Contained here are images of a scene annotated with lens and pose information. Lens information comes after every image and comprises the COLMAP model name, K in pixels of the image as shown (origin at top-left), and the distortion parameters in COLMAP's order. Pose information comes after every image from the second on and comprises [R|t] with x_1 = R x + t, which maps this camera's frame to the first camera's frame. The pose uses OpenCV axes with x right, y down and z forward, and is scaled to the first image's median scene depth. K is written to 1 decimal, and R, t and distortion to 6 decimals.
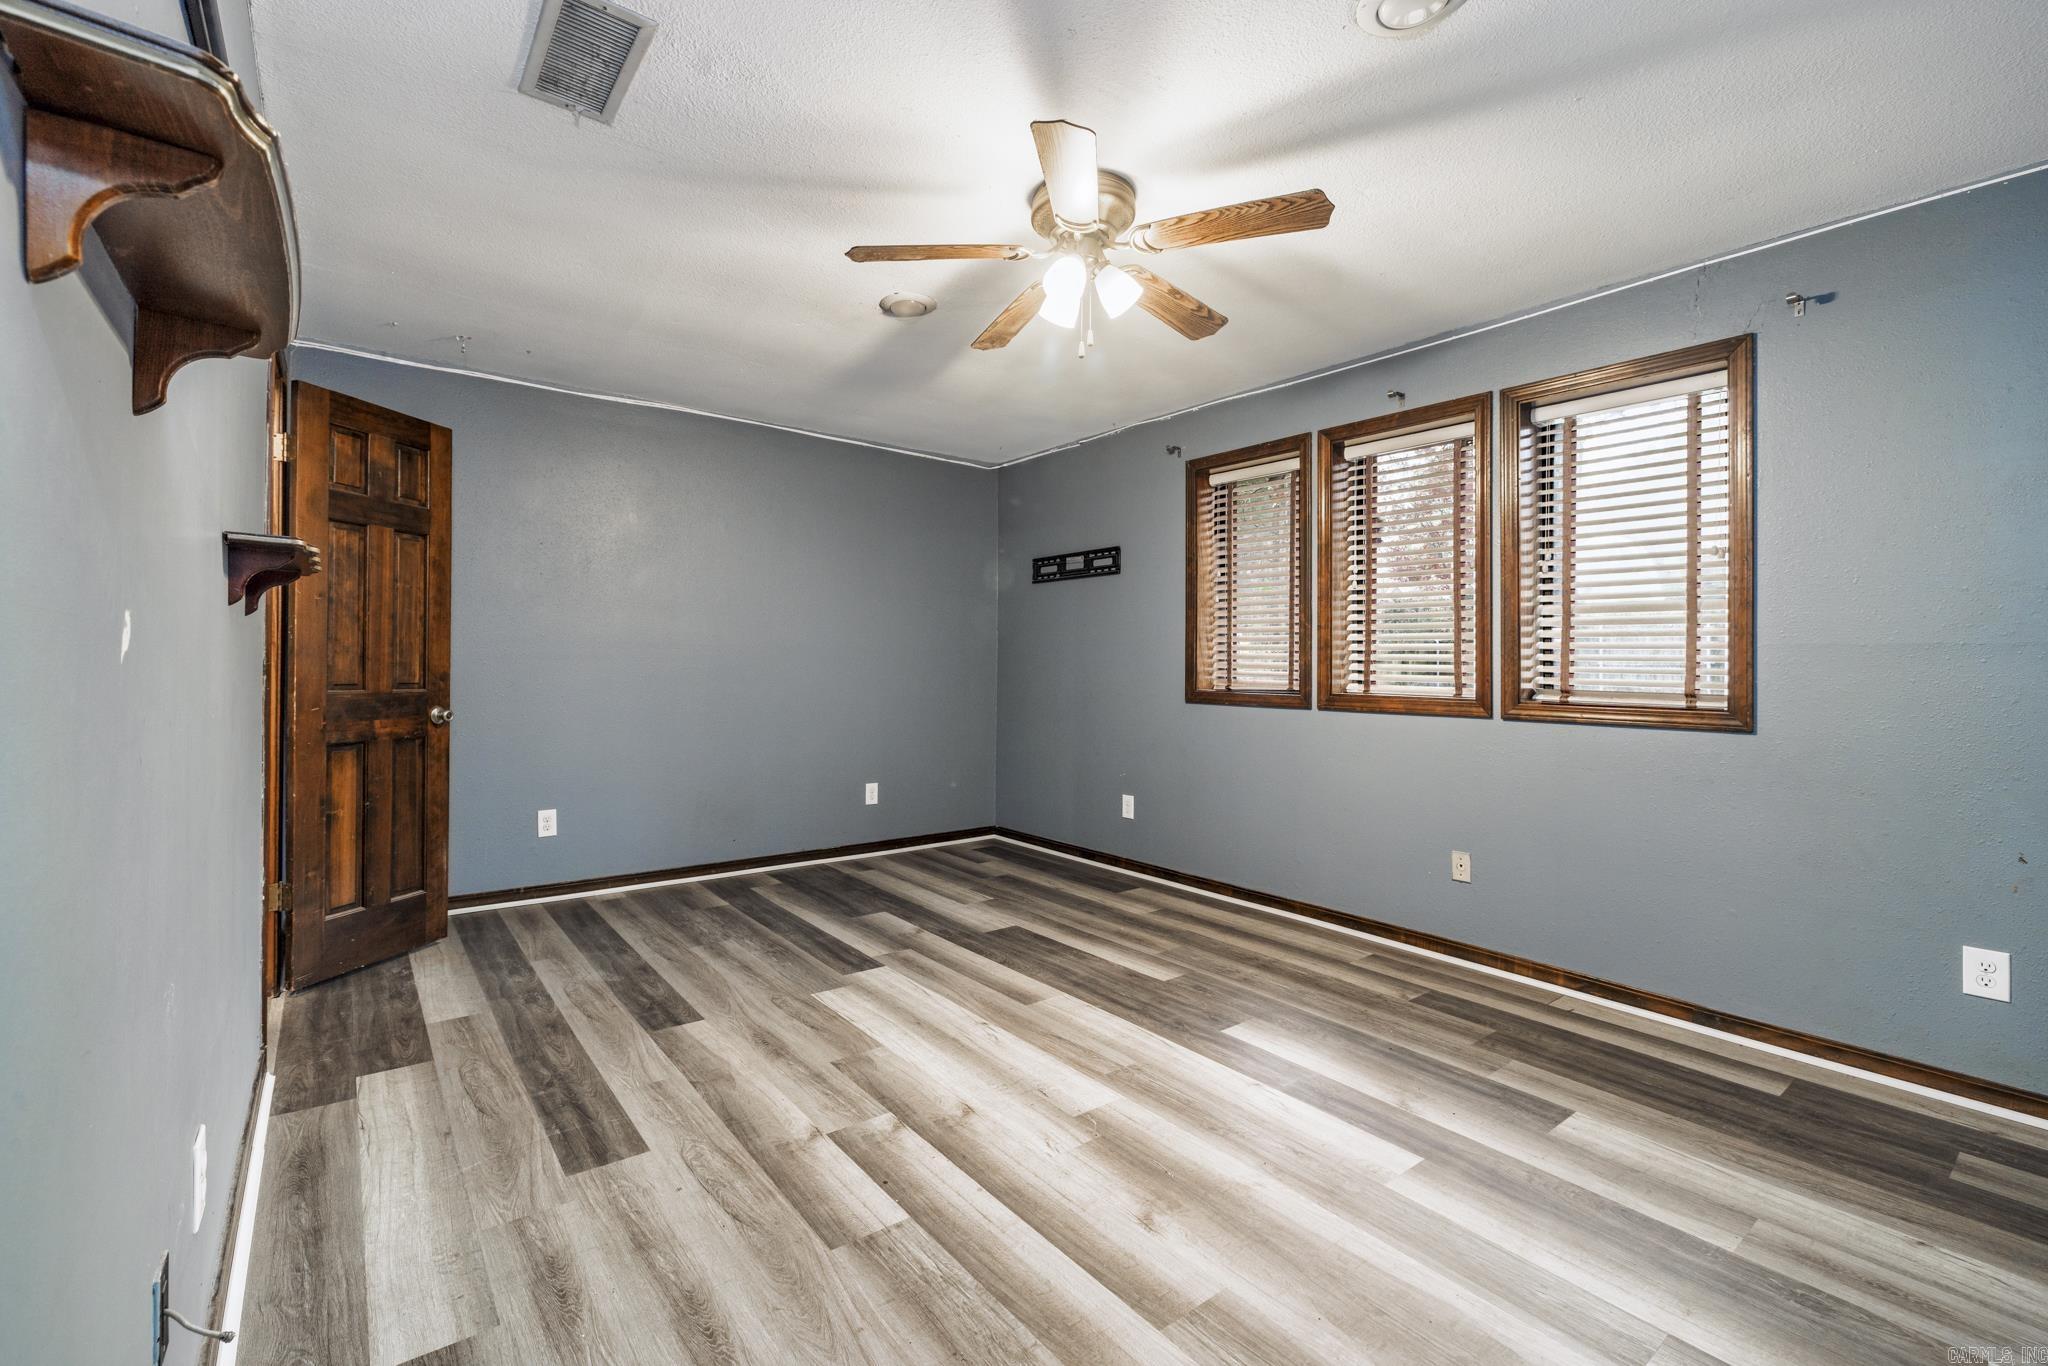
lens RADIAL K [[875.8, 0, 974.1], [0, 875.8, 658.6], [0, 0, 1]] dist [-0.000400, -0.000014]
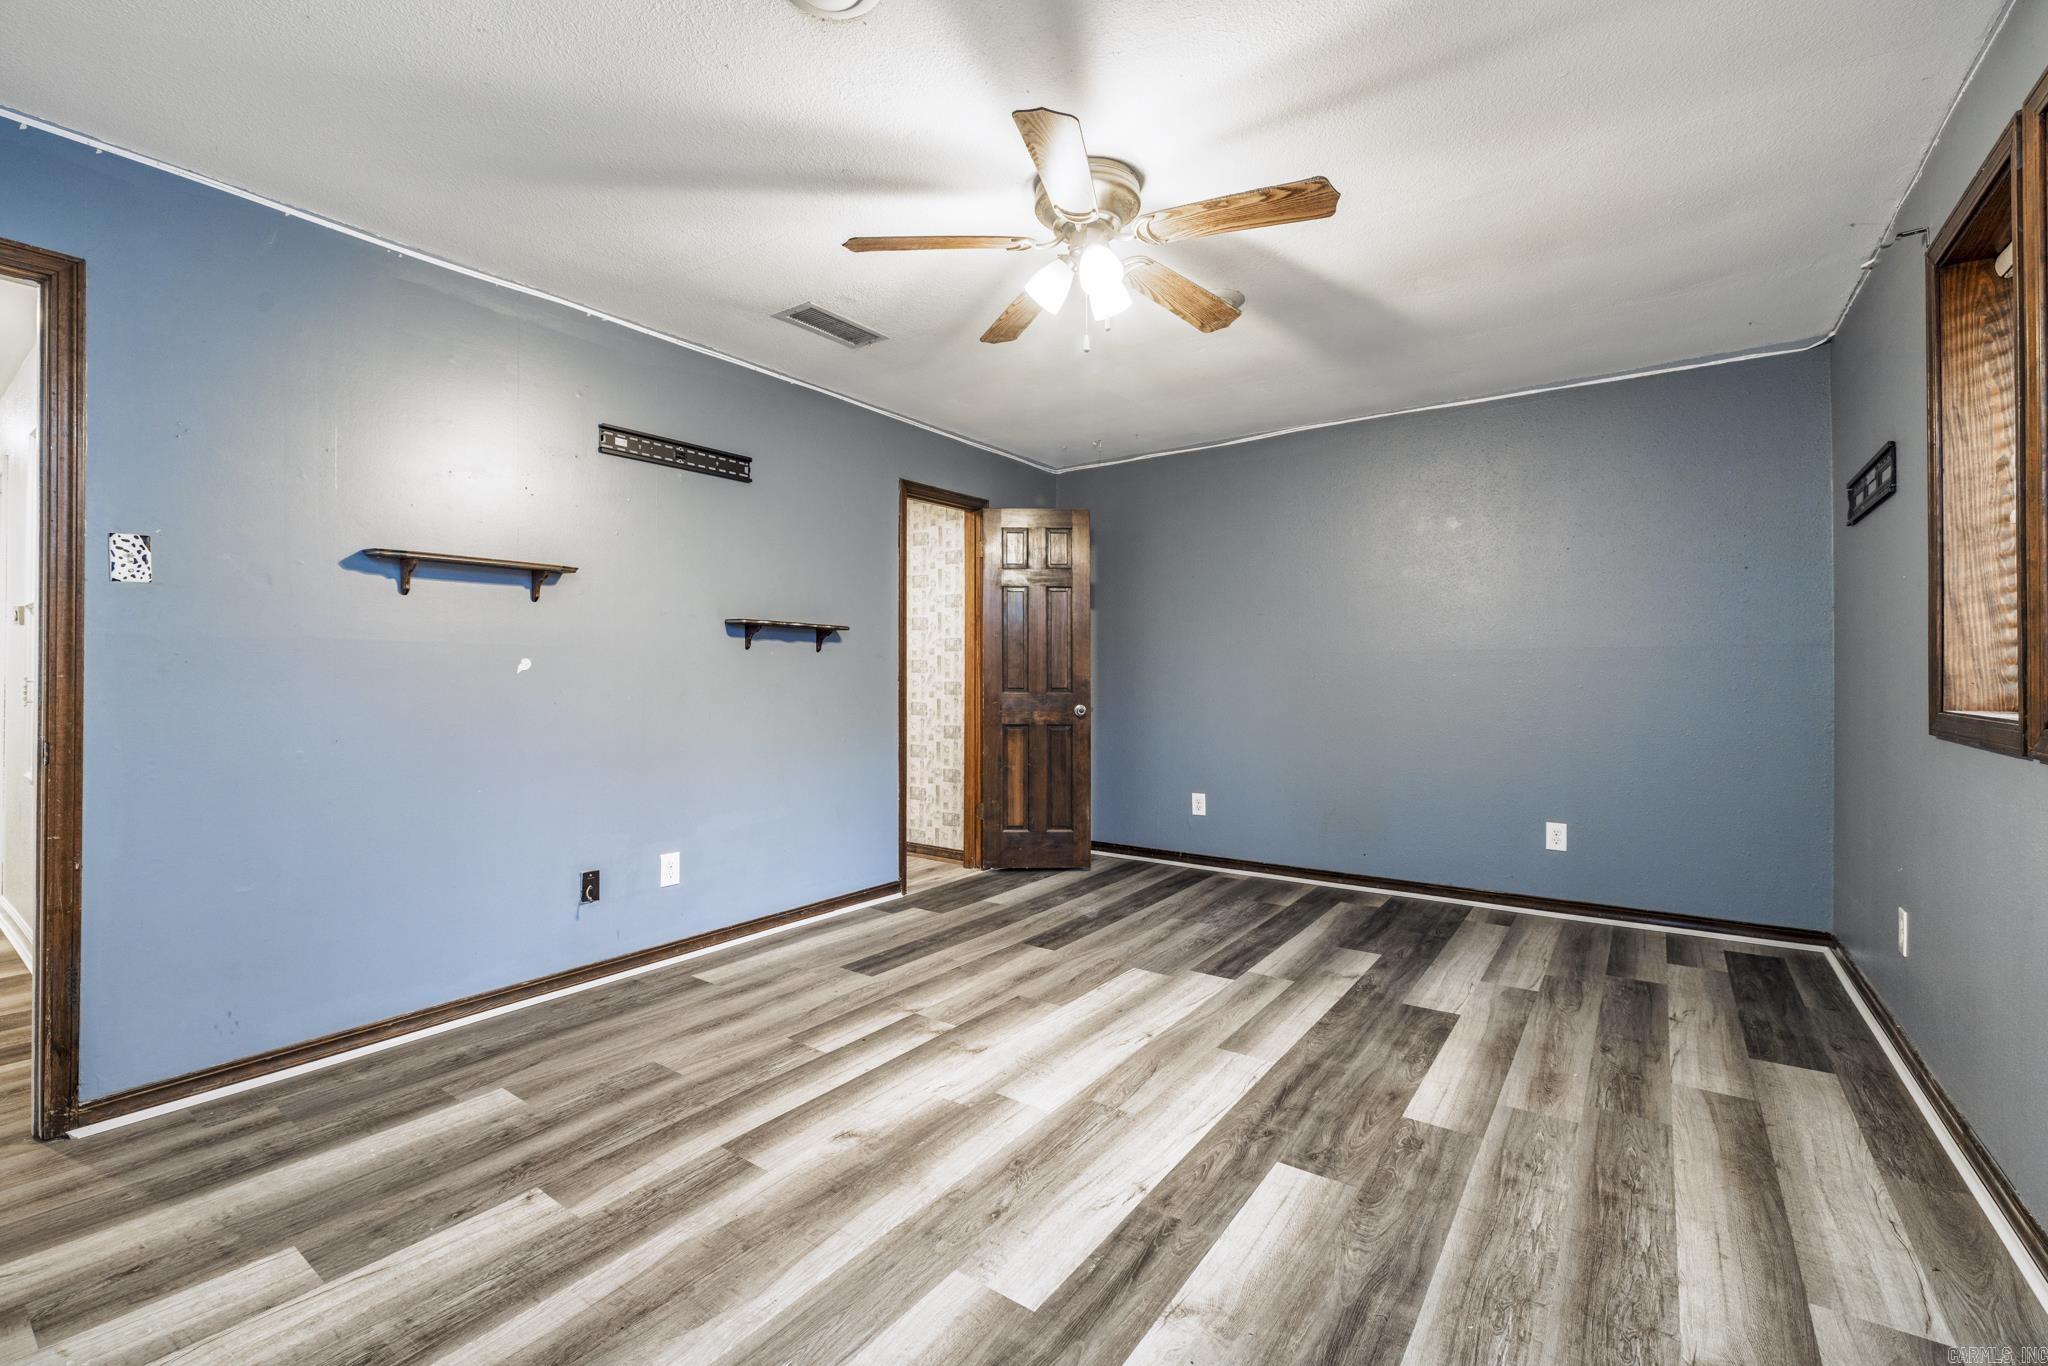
lens RADIAL K [[875.8, 0, 974.1], [0, 875.8, 658.6], [0, 0, 1]] dist [-0.000400, -0.000014]
pose [[0.276504, -0.029291, -0.960566, 0.859088], [0.014806, 0.999547, -0.026218, 0.017636], [0.960899, -0.006973, 0.276813, 0.513847]]
